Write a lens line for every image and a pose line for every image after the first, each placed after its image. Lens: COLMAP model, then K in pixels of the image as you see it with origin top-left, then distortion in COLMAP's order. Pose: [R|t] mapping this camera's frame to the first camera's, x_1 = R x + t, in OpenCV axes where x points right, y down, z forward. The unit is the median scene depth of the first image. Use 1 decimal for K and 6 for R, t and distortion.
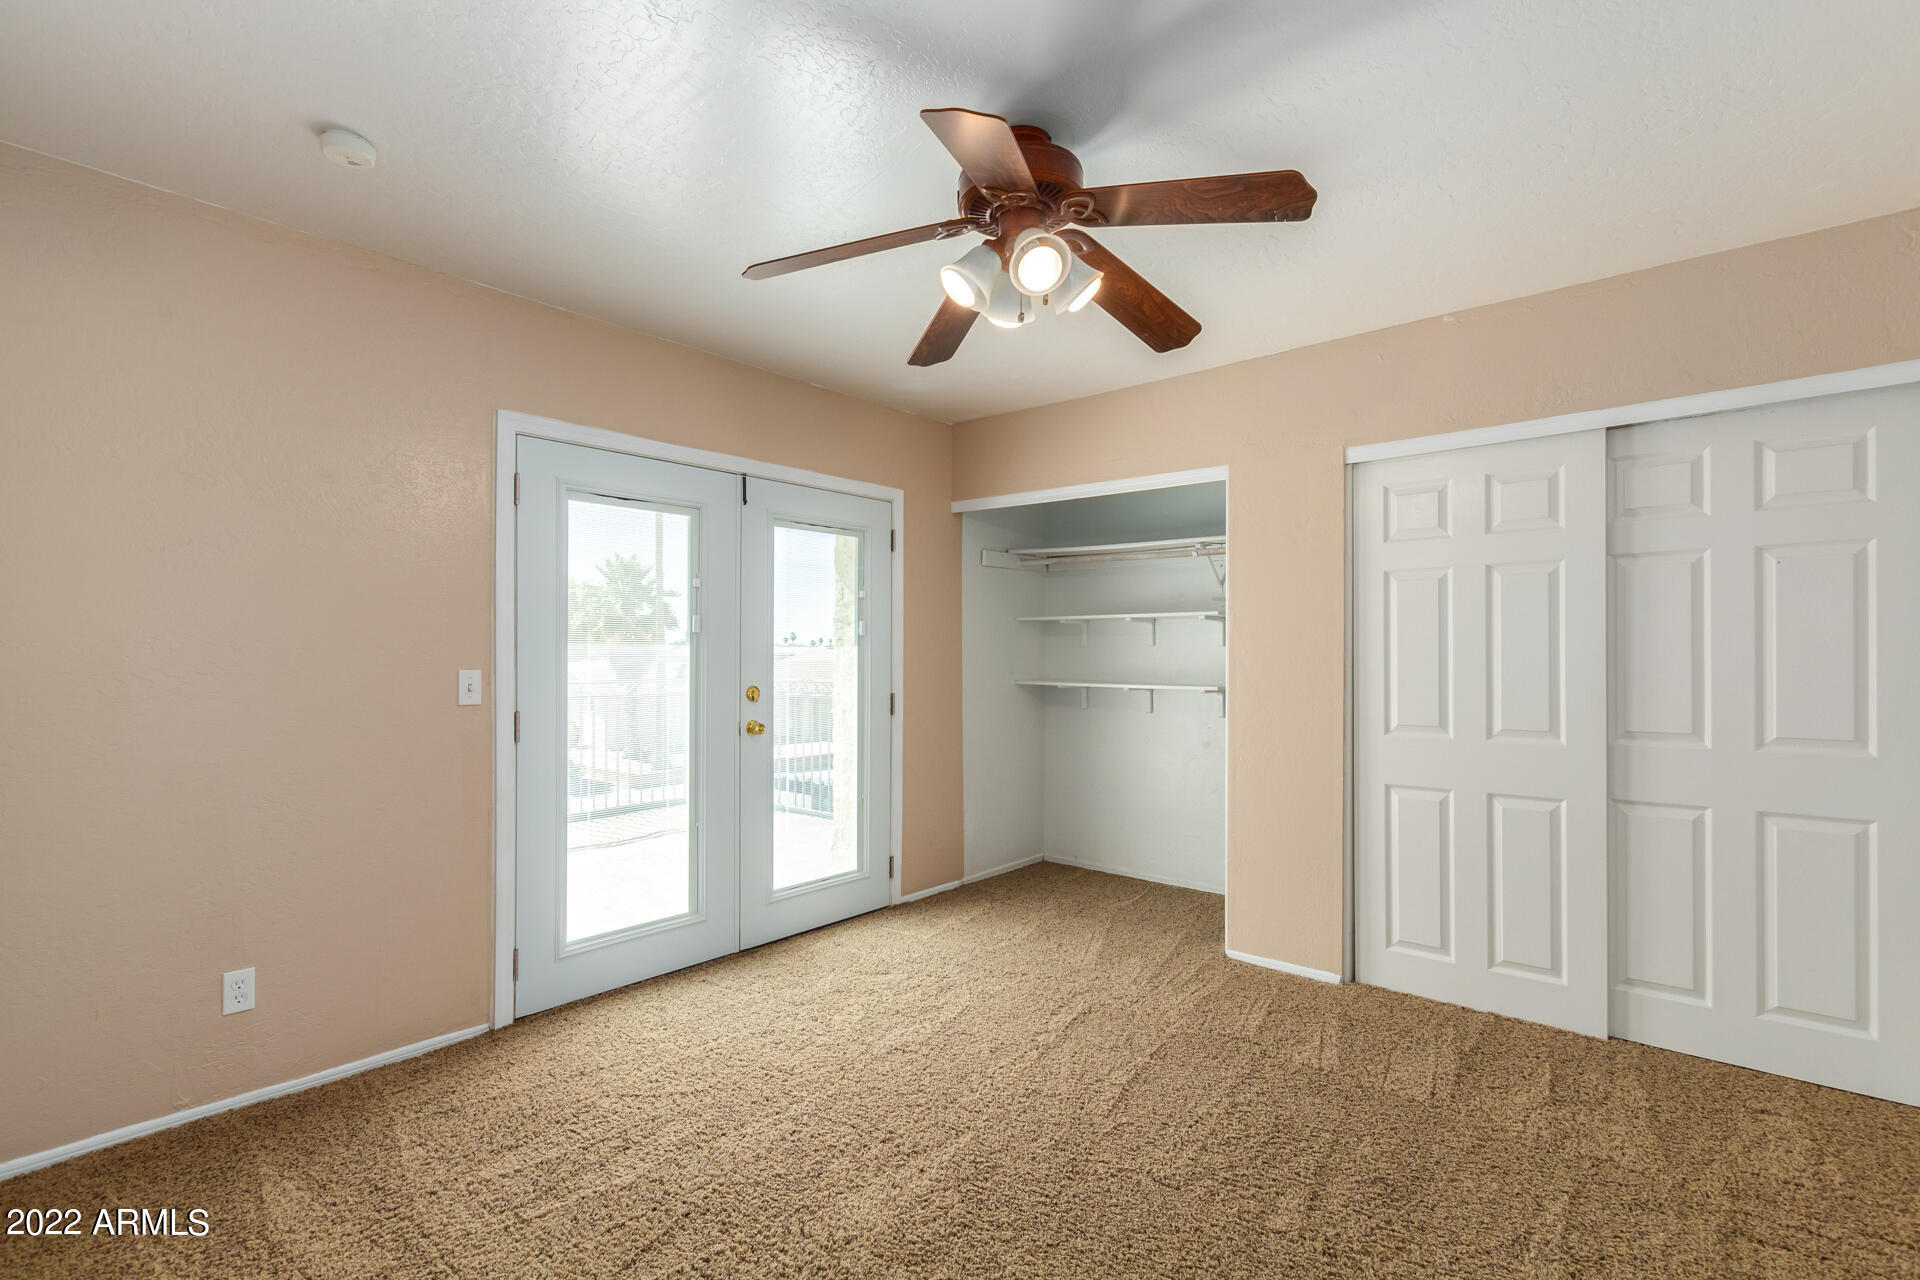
lens RADIAL K [[875.1, 0, 948.9], [0, 875.1, 654.4], [0, 0, 1]] dist [0.004228, -0.000753]
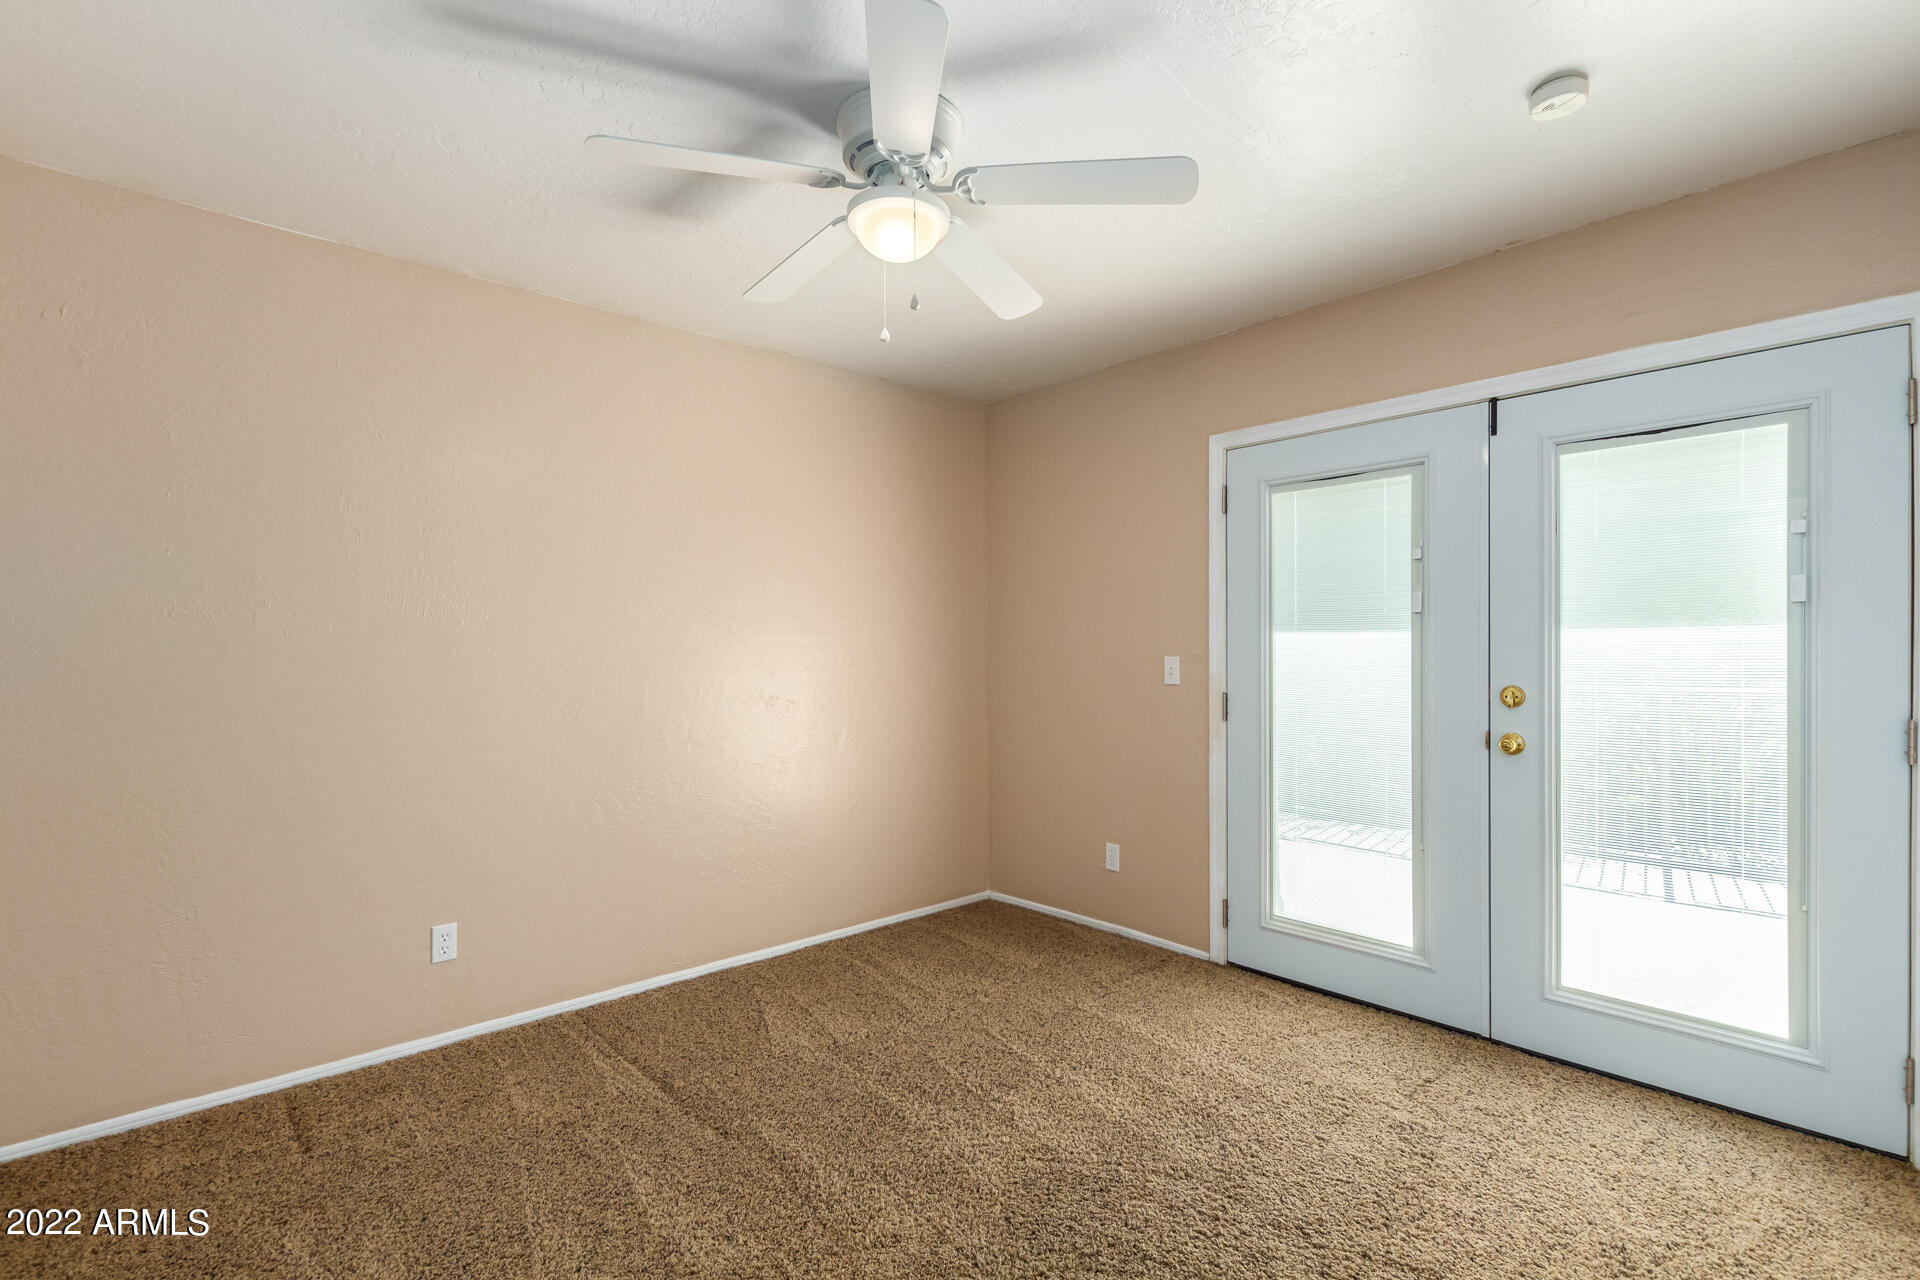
lens RADIAL K [[916.9, 0, 943.1], [0, 916.9, 647.5], [0, 0, 1]] dist [-0.001159, -0.002105]
pose [[-0.137160, 0.016067, -0.990419, 0.624864], [0.013648, 0.999804, 0.014329, -0.014771], [0.990455, -0.011551, -0.137352, 0.676698]]
